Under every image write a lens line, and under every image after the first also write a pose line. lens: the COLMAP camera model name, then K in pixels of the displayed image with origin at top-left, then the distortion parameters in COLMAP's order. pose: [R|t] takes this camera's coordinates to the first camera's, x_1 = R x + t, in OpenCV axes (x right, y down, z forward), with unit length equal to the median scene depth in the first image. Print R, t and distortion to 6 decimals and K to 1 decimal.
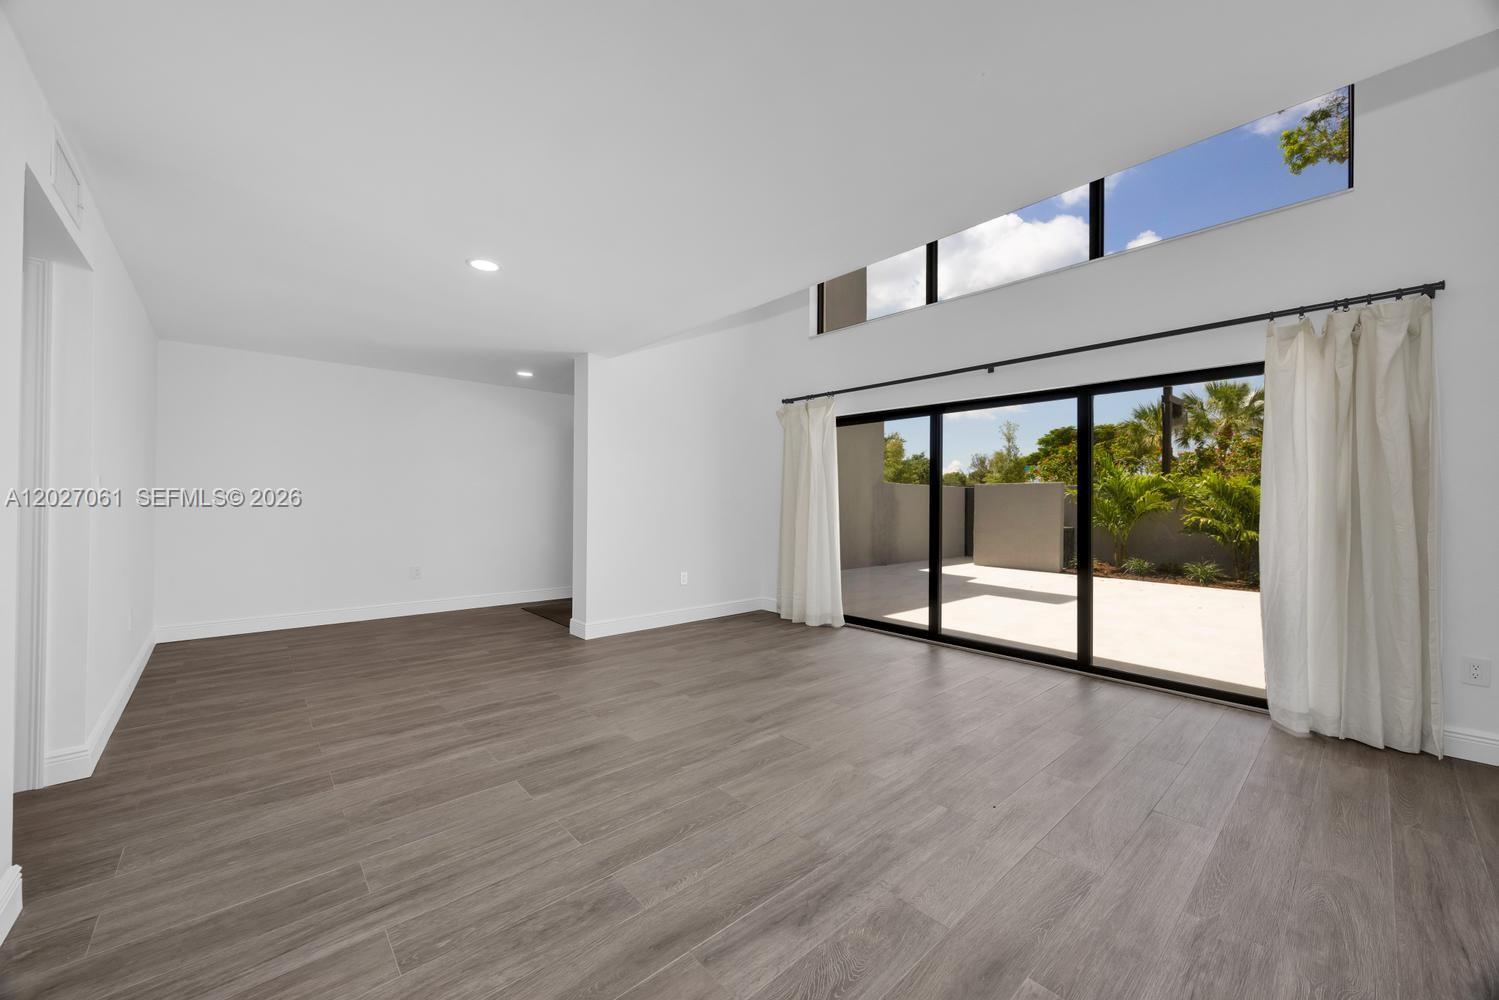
lens RADIAL K [[565.7, 0, 737.4], [0, 565.7, 499.1], [0, 0, 1]] dist [-0.003309, -0.000561]
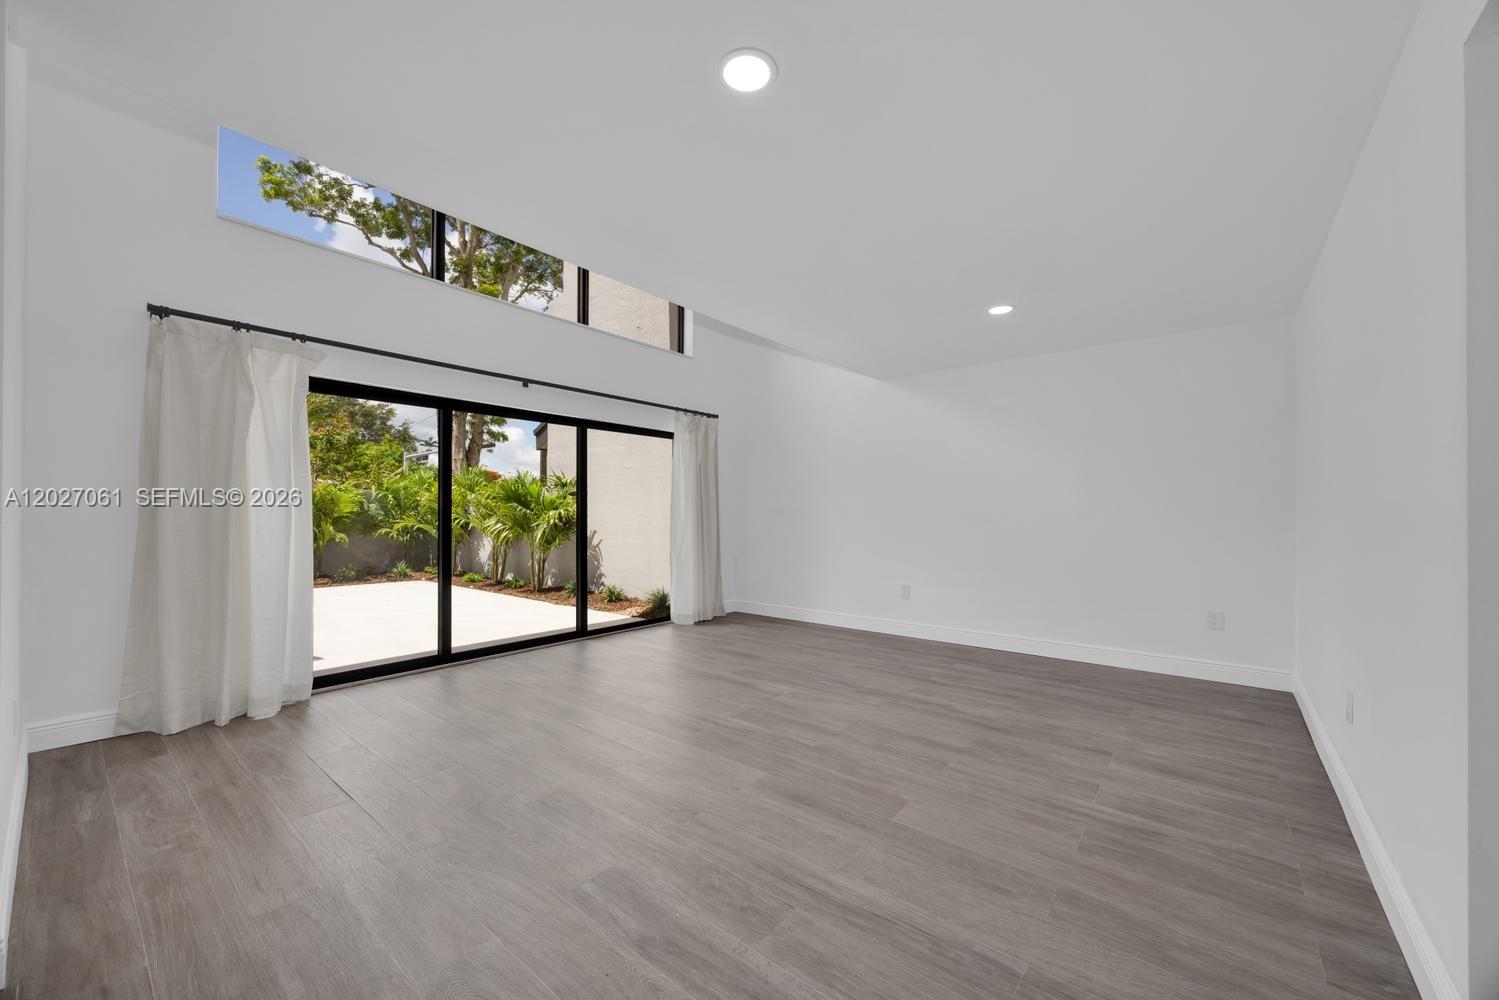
lens RADIAL K [[565.7, 0, 760.5], [0, 565.7, 500.1], [0, 0, 1]] dist [-0.003309, -0.000561]
pose [[-0.164407, 0.011503, 0.986325, -1.197296], [-0.007860, 0.999885, -0.012971, 0.002118], [-0.986361, -0.009885, -0.164298, 1.299056]]
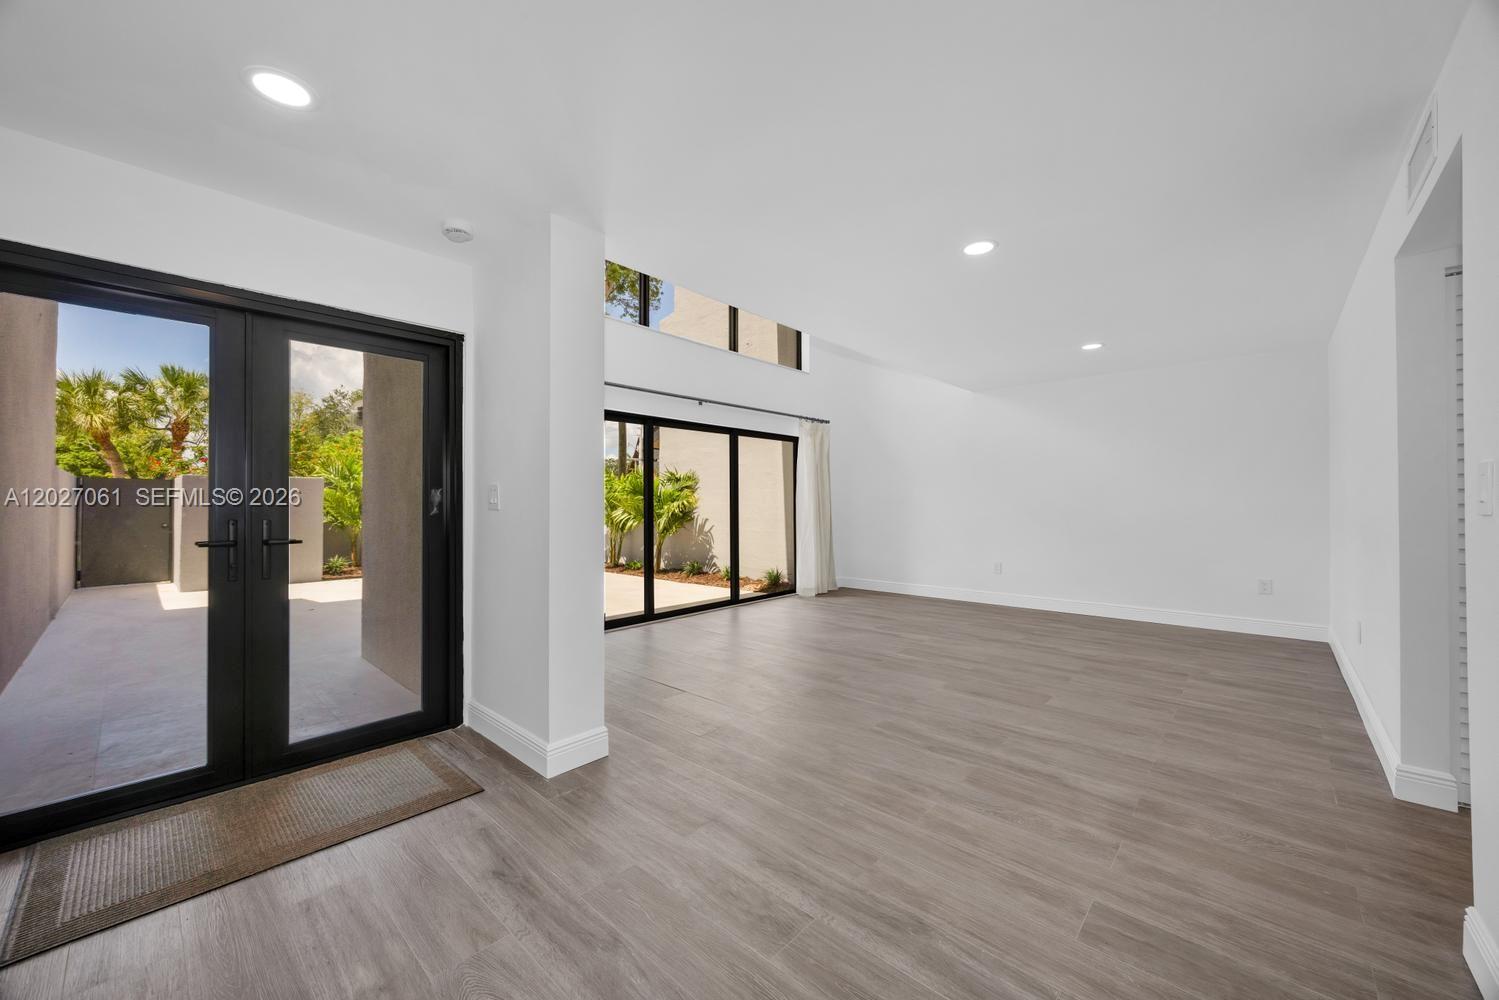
lens RADIAL K [[565.7, 0, 767.1], [0, 565.7, 487.9], [0, 0, 1]] dist [-0.003309, -0.000561]
pose [[-0.119990, 0.015899, 0.992648, -1.610254], [-0.001661, 0.999867, -0.016216, -0.004032], [-0.992774, -0.003594, -0.119948, 1.758390]]
